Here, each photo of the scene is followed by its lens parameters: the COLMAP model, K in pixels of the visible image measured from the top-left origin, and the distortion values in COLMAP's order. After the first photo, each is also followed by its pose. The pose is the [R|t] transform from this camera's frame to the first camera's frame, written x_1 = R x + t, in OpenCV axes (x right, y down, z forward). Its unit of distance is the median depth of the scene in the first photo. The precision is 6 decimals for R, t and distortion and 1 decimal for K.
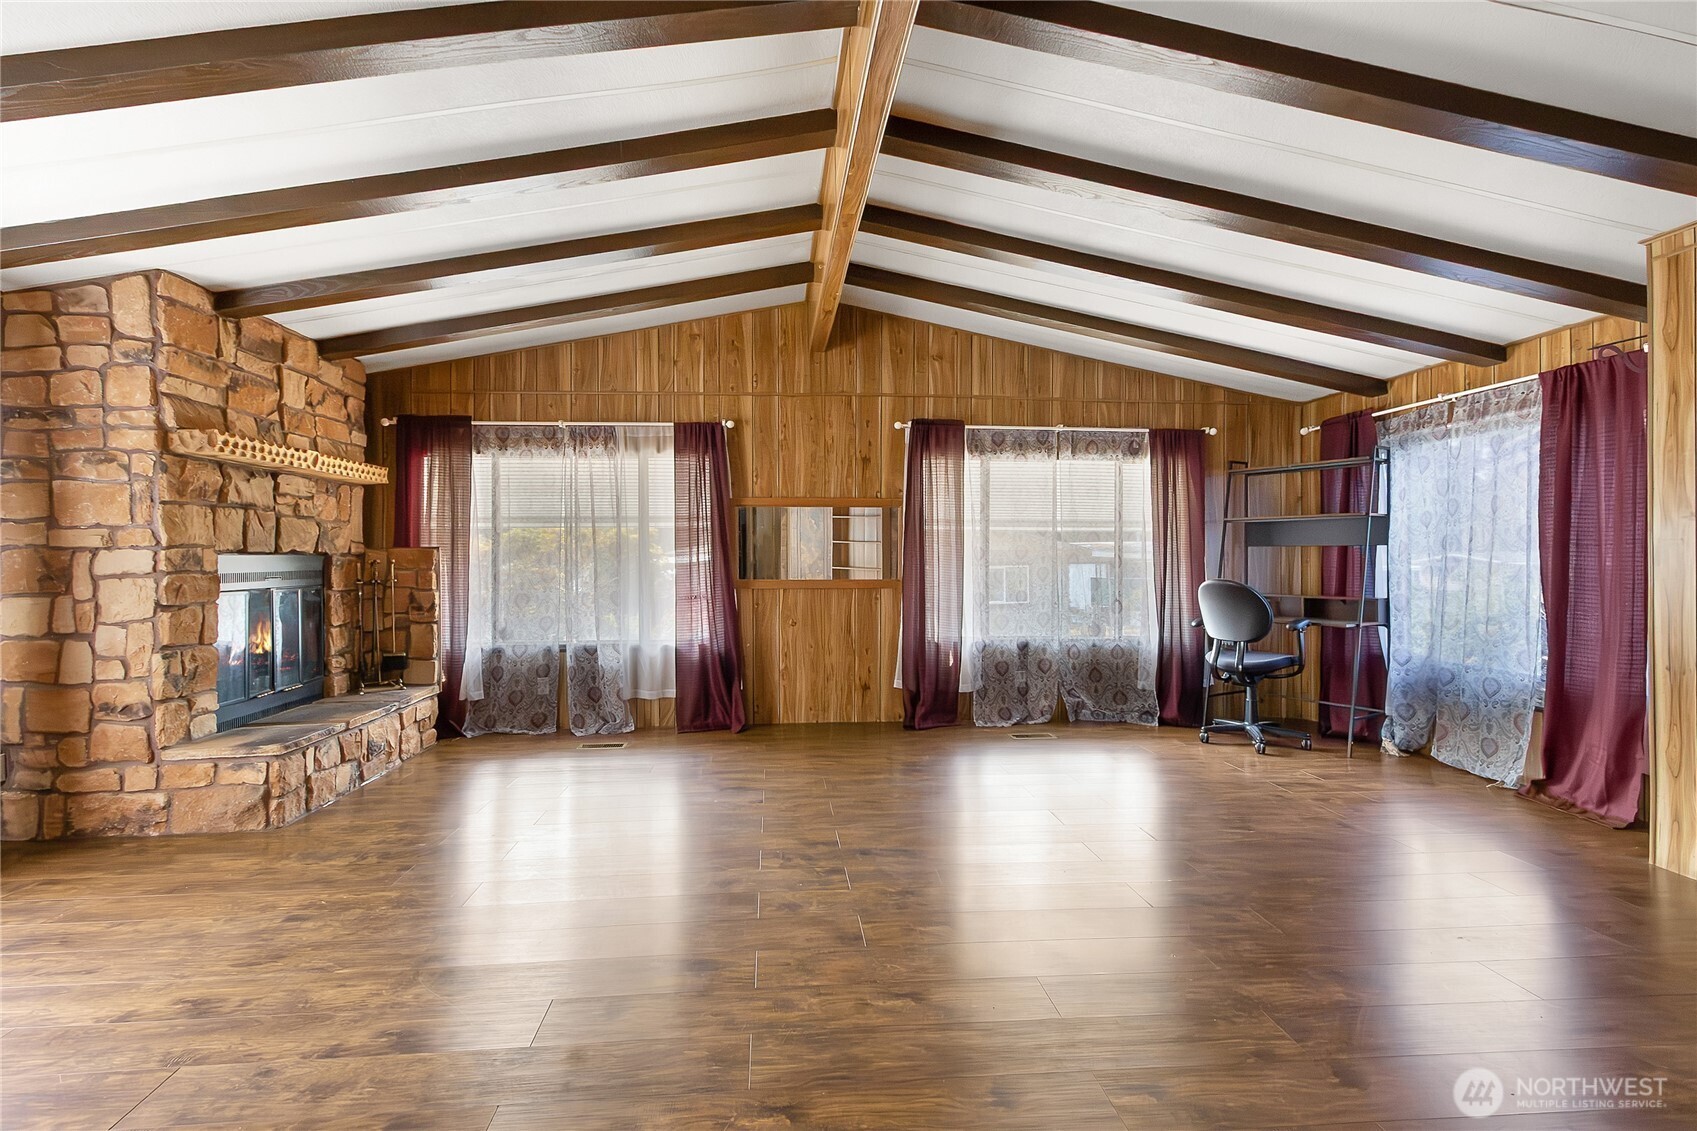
lens RADIAL K [[800.8, 0, 840.8], [0, 800.8, 556.6], [0, 0, 1]] dist [0.005592, -0.002212]
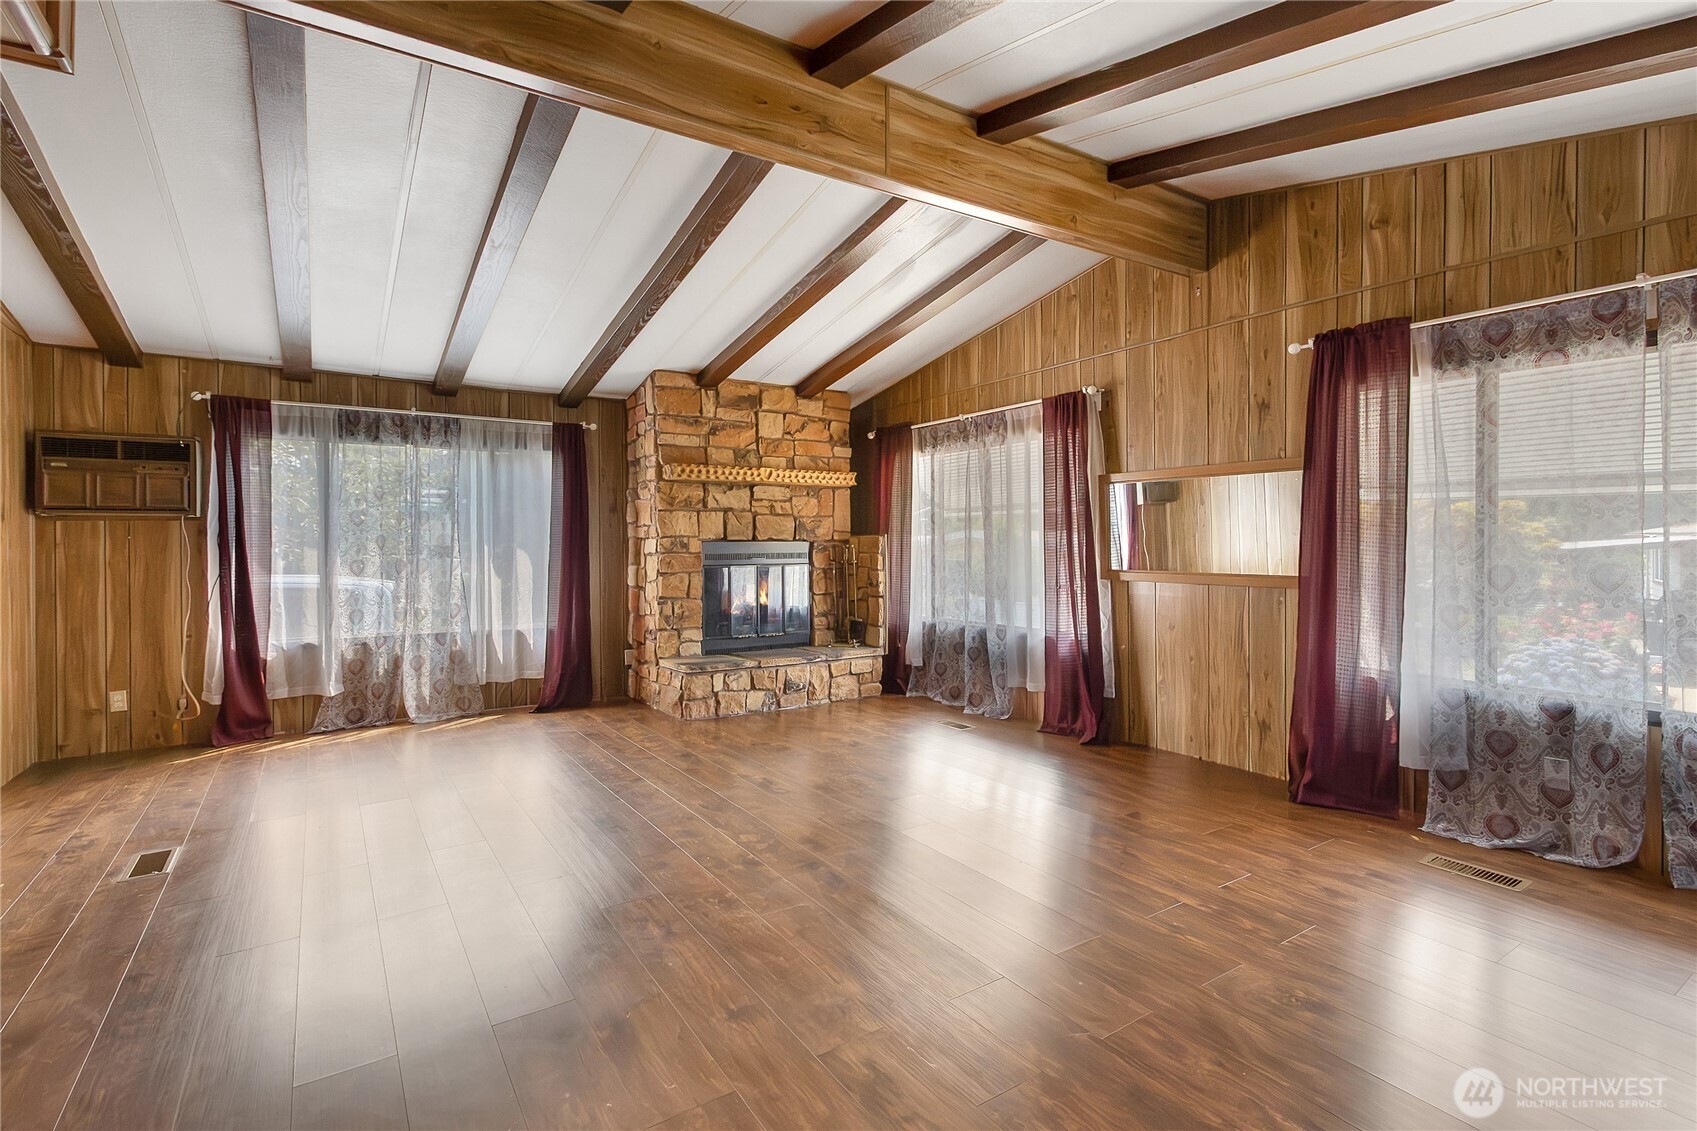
lens RADIAL K [[800.8, 0, 840.8], [0, 800.8, 552.6], [0, 0, 1]] dist [0.005592, -0.002212]
pose [[0.469911, 0.013098, -0.882617, 0.565990], [0.001951, 0.999872, 0.015876, -0.004209], [0.882712, -0.009182, 0.469826, 0.394020]]
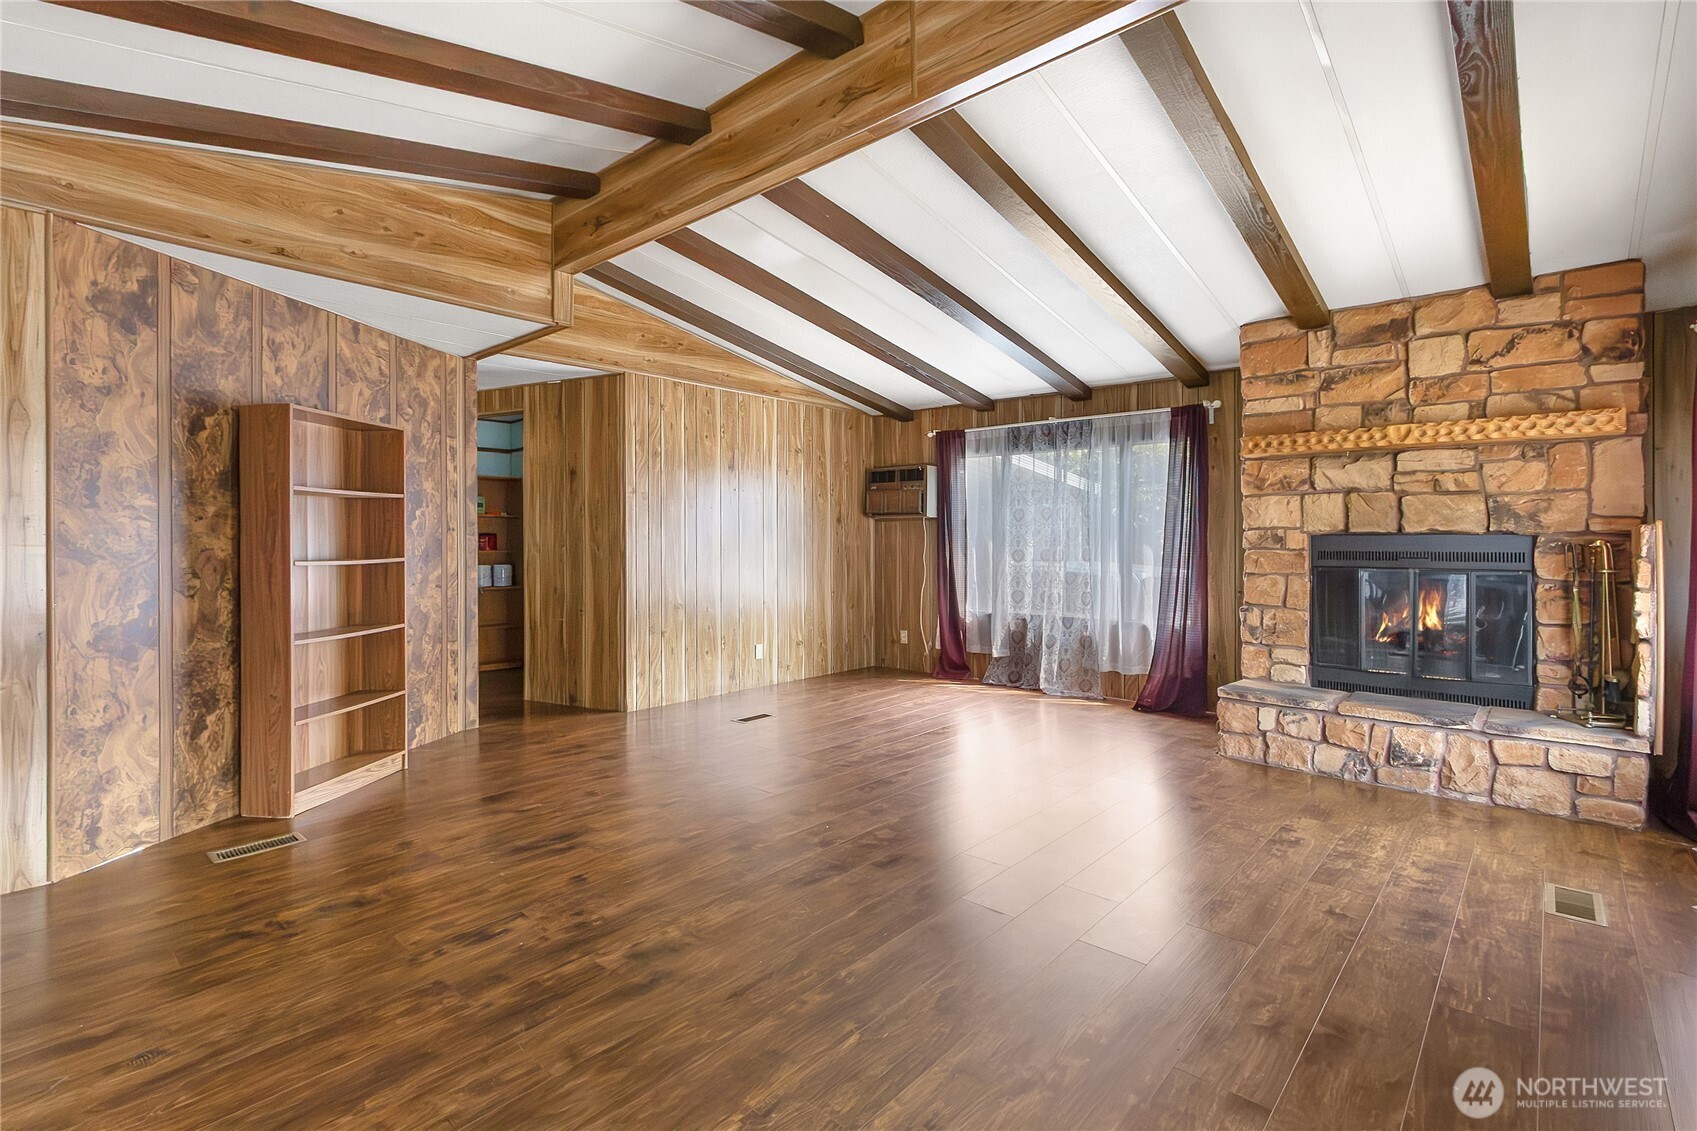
lens RADIAL K [[800.8, 0, 817.4], [0, 800.8, 546.7], [0, 0, 1]] dist [0.005592, -0.002212]
pose [[-0.747689, 0.012371, -0.663934, 0.423899], [0.003373, 0.999884, 0.014832, -0.003795], [0.664041, 0.008851, -0.747644, 1.092261]]
